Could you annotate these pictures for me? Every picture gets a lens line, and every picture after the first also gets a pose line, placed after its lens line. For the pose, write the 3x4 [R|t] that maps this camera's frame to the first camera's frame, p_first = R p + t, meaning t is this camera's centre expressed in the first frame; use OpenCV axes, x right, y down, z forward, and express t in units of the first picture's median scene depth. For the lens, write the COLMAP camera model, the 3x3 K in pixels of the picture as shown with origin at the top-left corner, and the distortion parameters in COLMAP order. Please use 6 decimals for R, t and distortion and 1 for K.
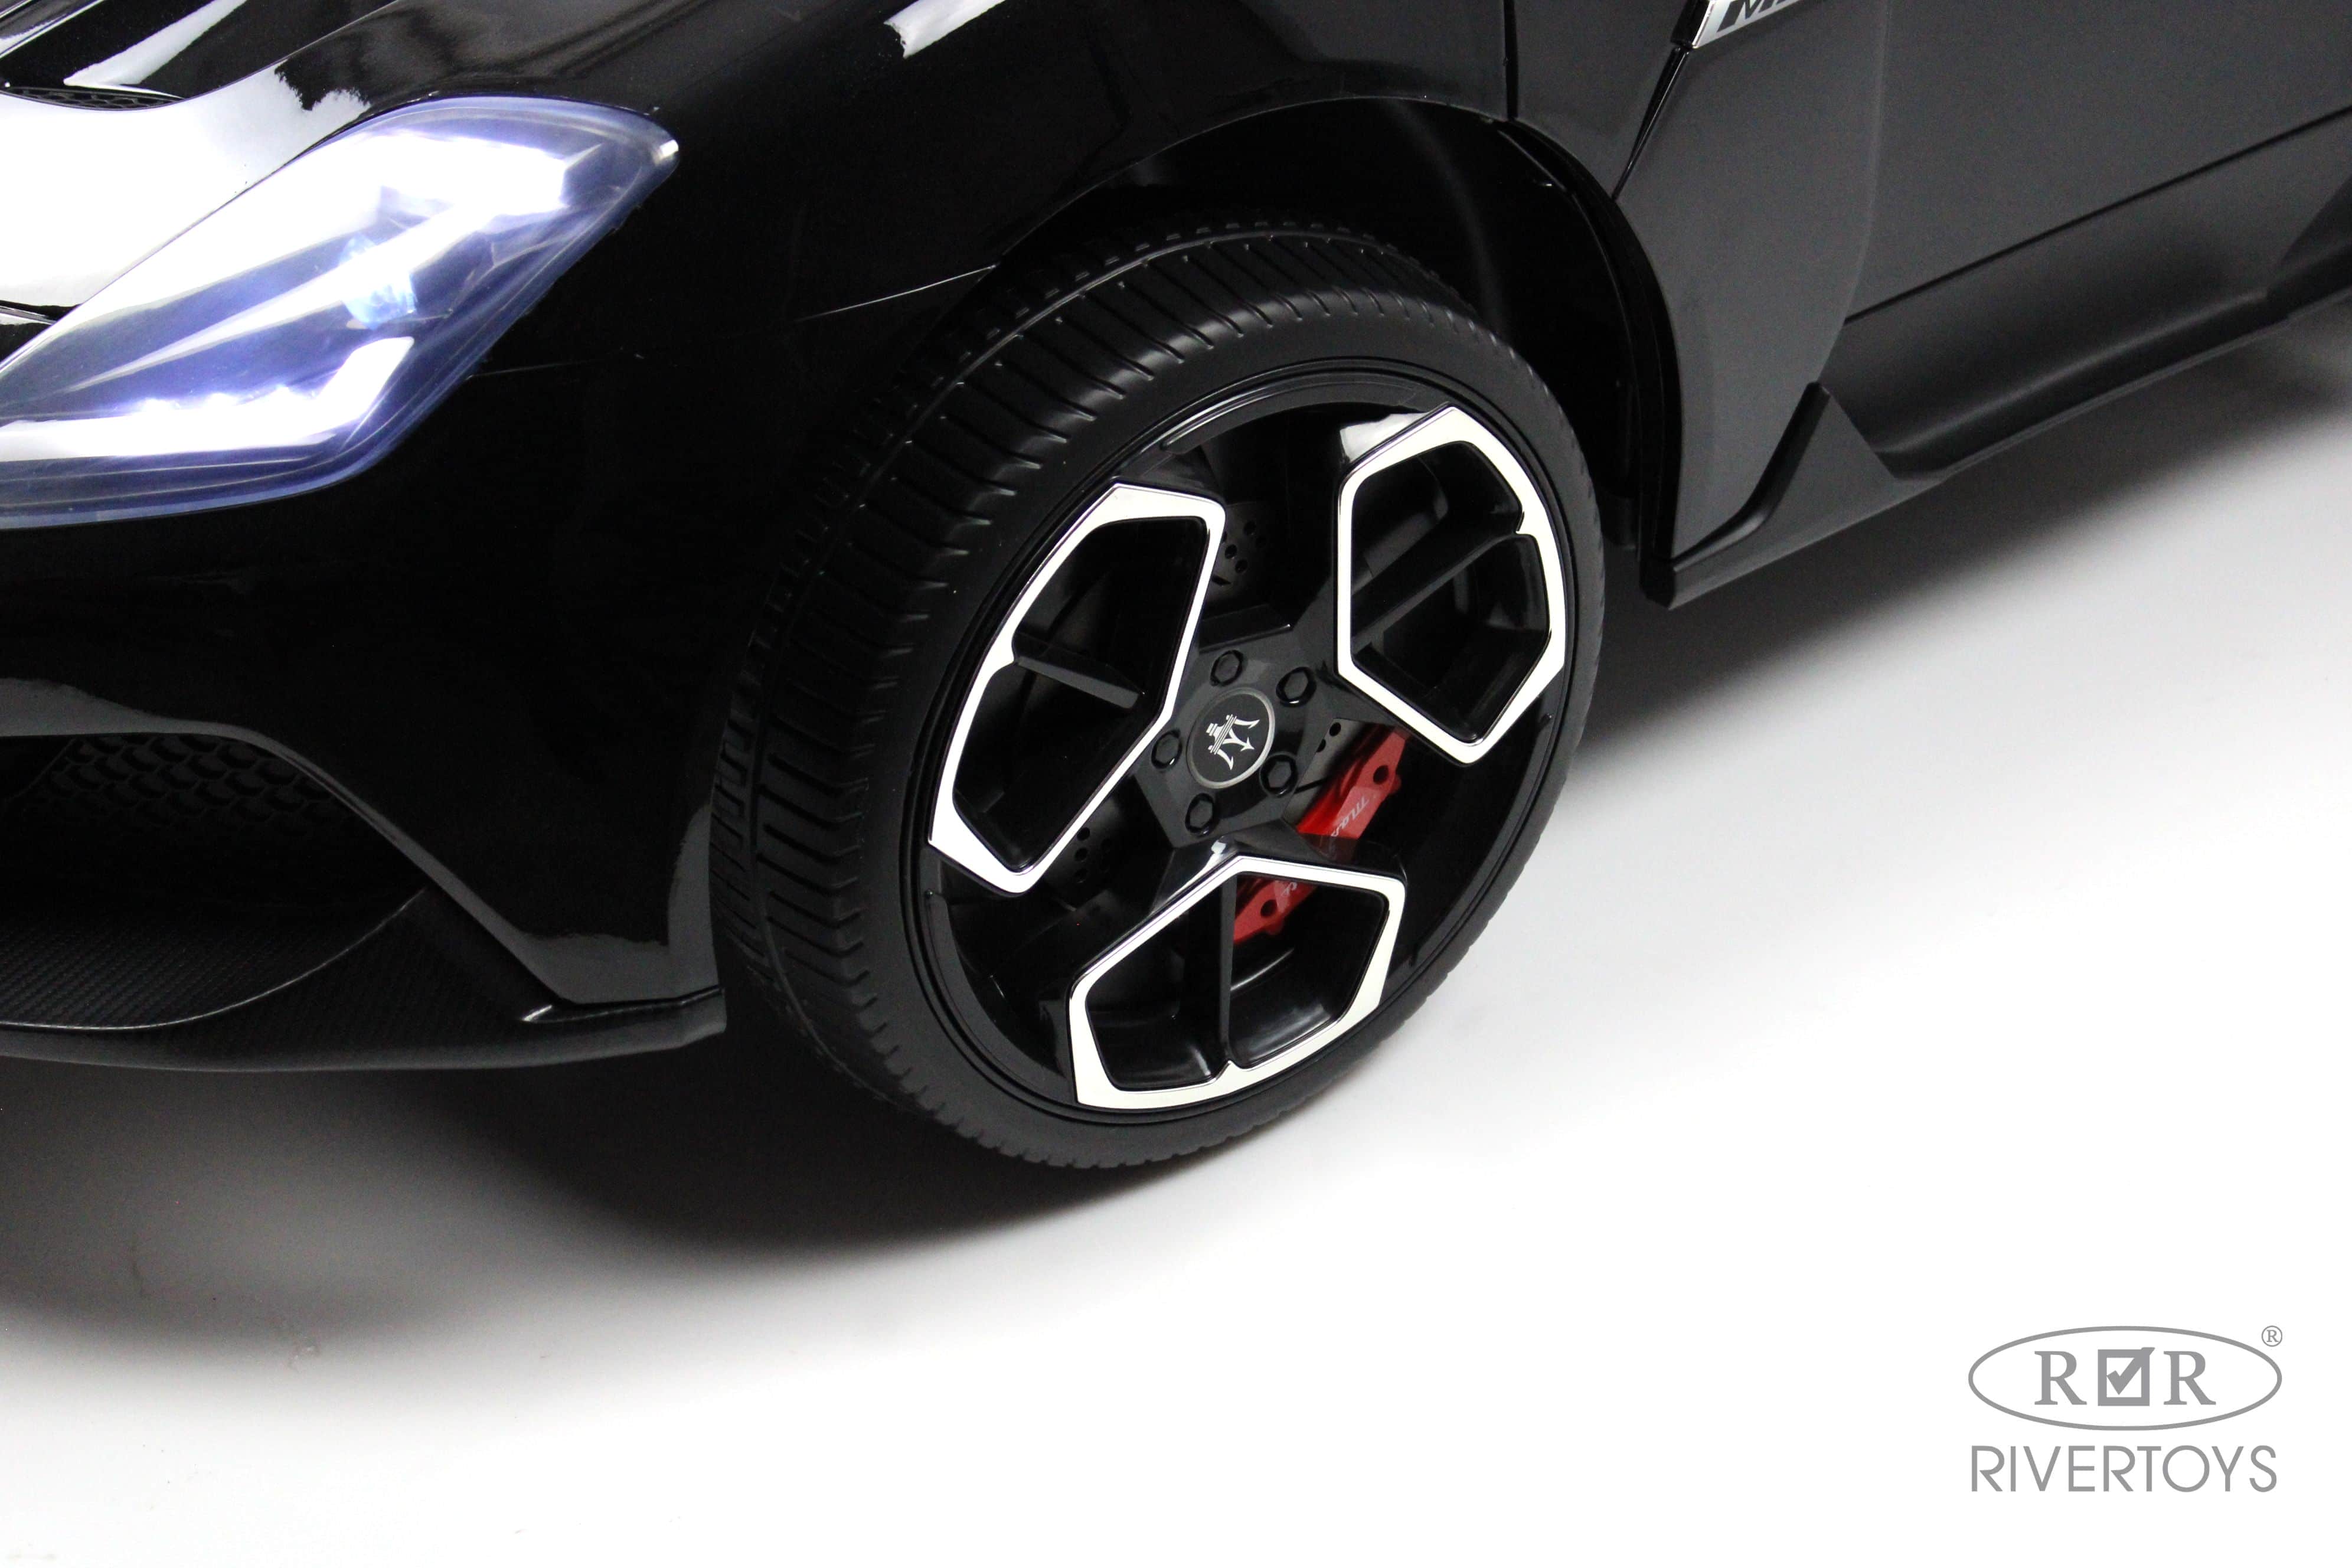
lens RADIAL K [[4661.2, 0, 1178.8], [0, 4661.2, 784.3], [0, 0, 1]] dist [-0.010275, 0.000000]
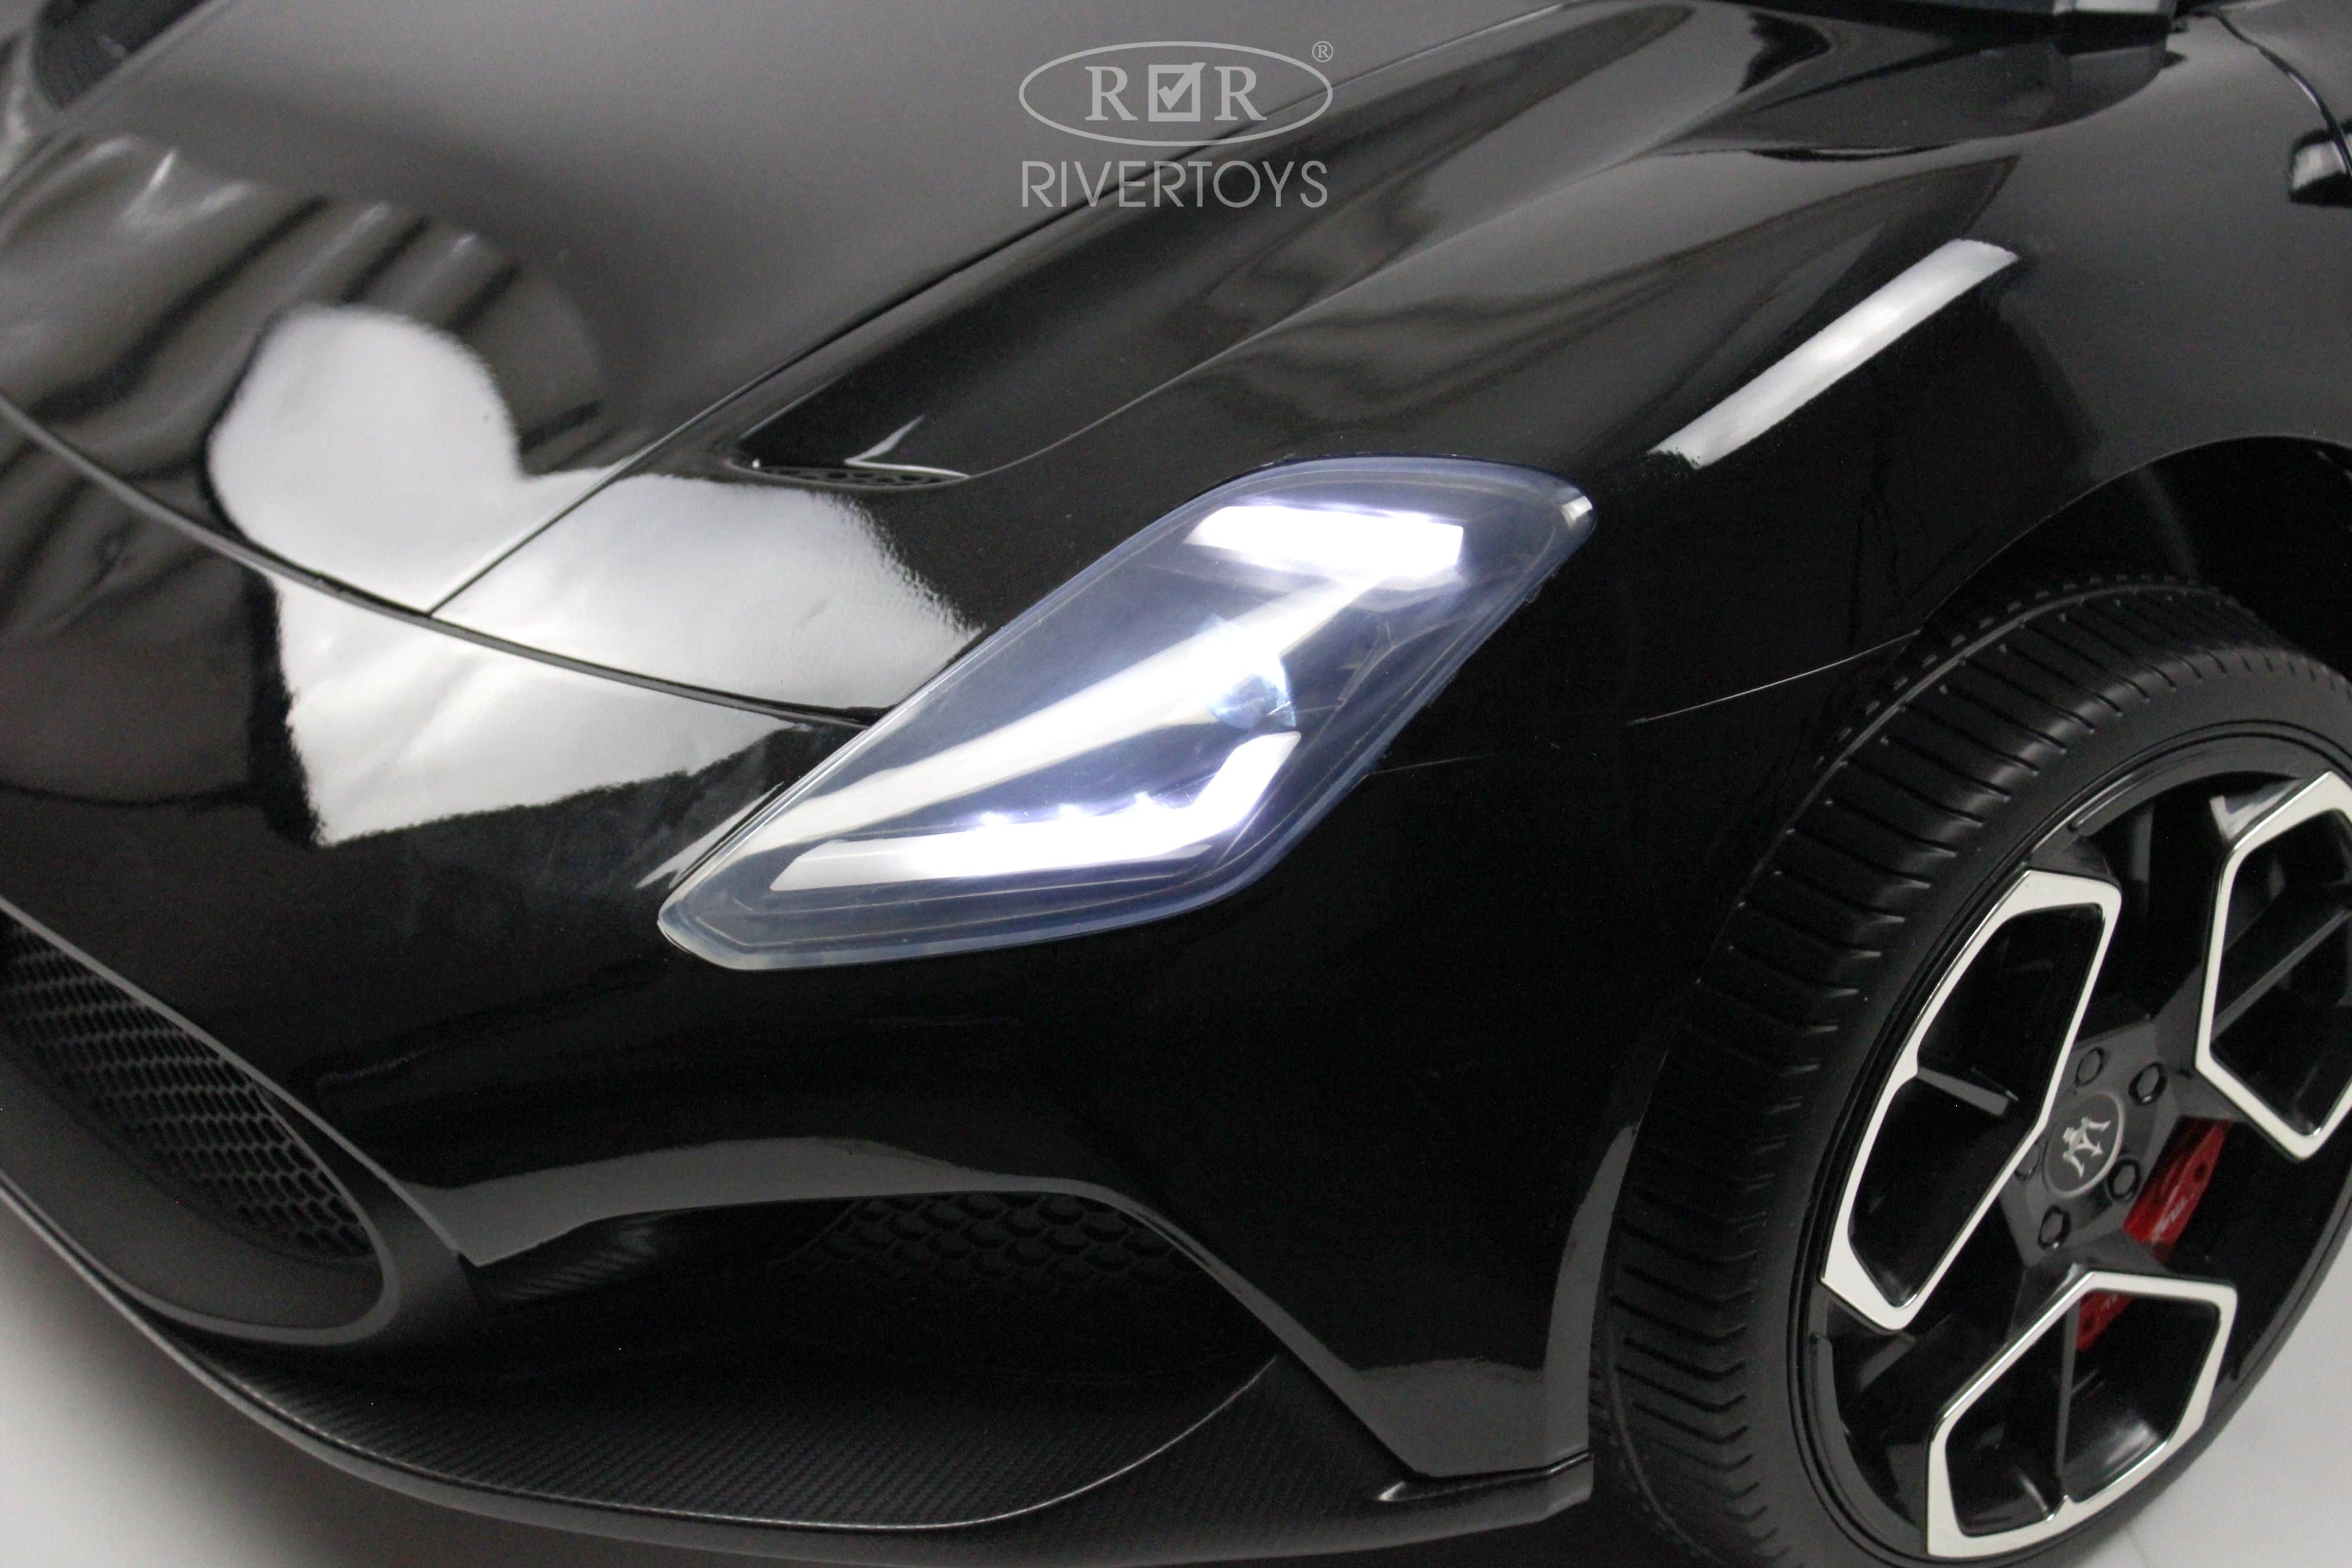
lens RADIAL K [[3939.0, 0, 1173.7], [0, 3939.0, 782.0], [0, 0, 1]] dist [-0.064060, 0.000000]
pose [[0.999530, -0.030611, -0.001562, -0.172822], [0.030407, 0.996708, -0.075161, -0.029672], [0.003857, 0.075078, 0.997170, 0.247454]]
